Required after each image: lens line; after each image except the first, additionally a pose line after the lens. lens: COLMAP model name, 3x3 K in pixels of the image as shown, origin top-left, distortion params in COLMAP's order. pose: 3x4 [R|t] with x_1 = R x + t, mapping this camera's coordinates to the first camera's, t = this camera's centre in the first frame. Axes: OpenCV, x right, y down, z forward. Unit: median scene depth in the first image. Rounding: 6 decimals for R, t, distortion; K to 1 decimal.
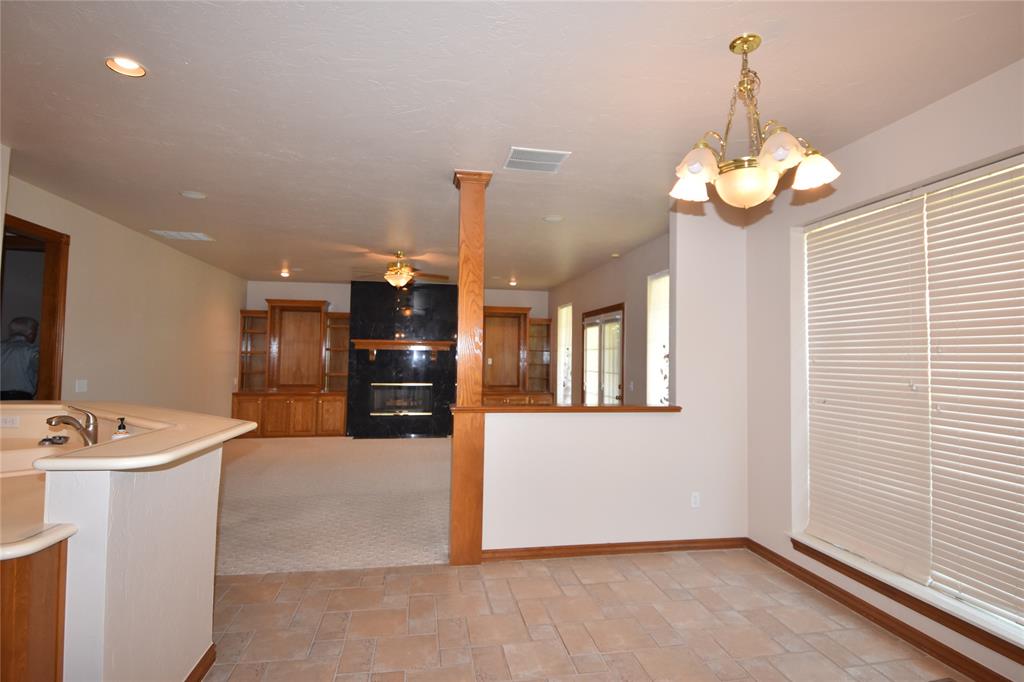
lens RADIAL K [[524.4, 0, 513.7], [0, 524.4, 330.2], [0, 0, 1]] dist [0.028091, -0.041438]
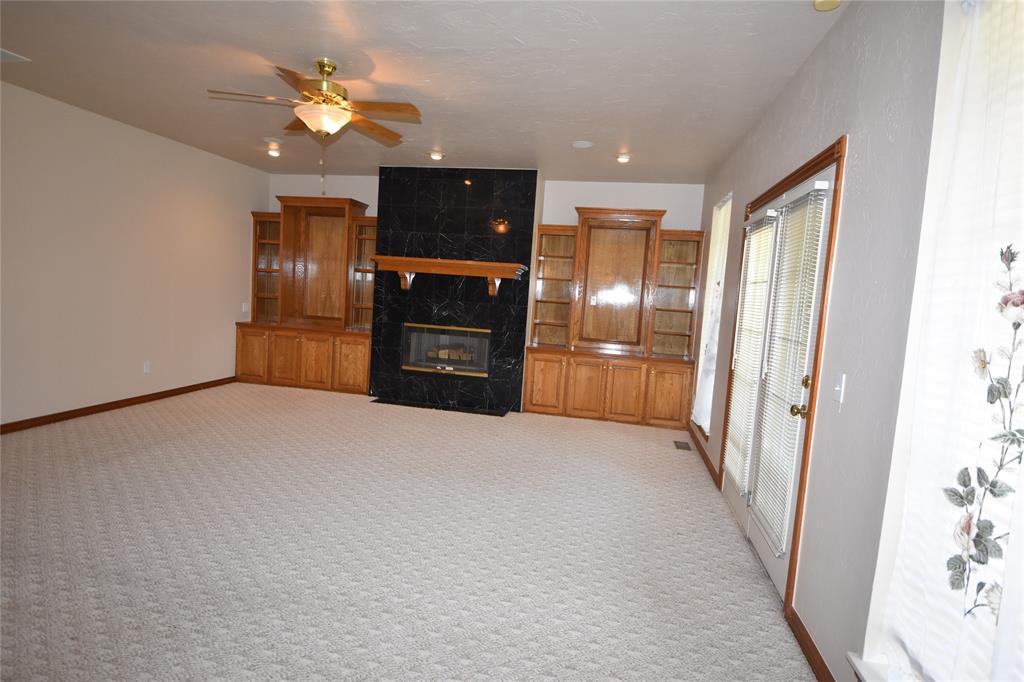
lens RADIAL K [[524.4, 0, 513.7], [0, 524.4, 330.2], [0, 0, 1]] dist [0.028091, -0.041438]
pose [[0.931292, 0.074569, -0.356559, 0.100831], [-0.033831, 0.992298, 0.119161, 0.025930], [0.362698, -0.098911, 0.926643, 0.424940]]
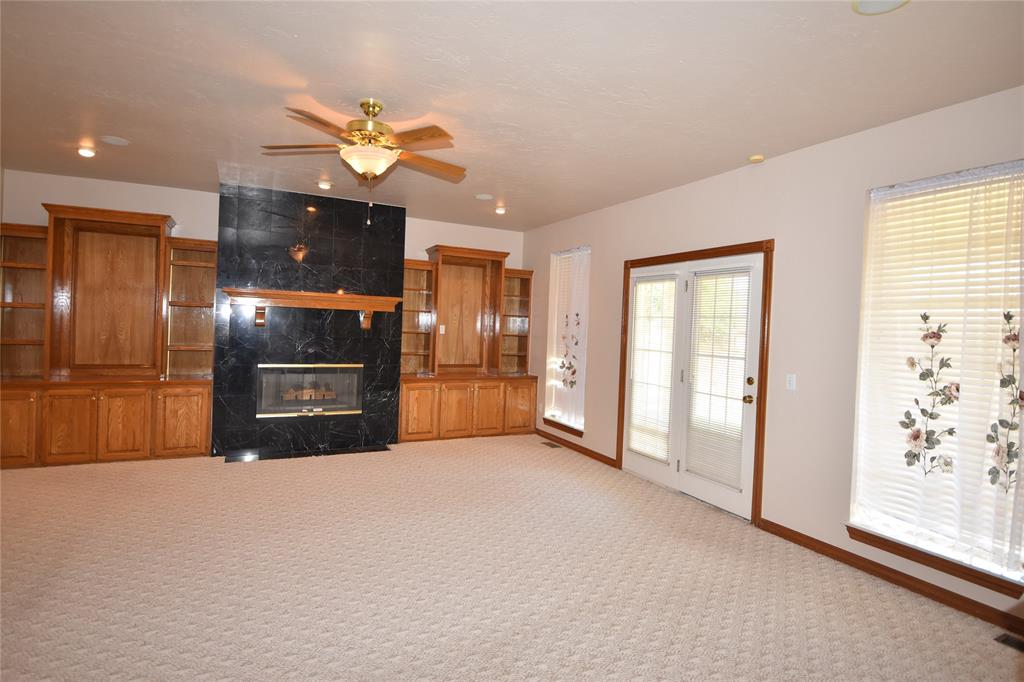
lens RADIAL K [[524.4, 0, 513.7], [0, 524.4, 330.2], [0, 0, 1]] dist [0.028091, -0.041438]
pose [[0.959404, 0.019224, 0.281379, -0.163304], [-0.038251, 0.997325, 0.062283, 0.016089], [-0.279429, -0.070517, 0.957573, 0.359320]]
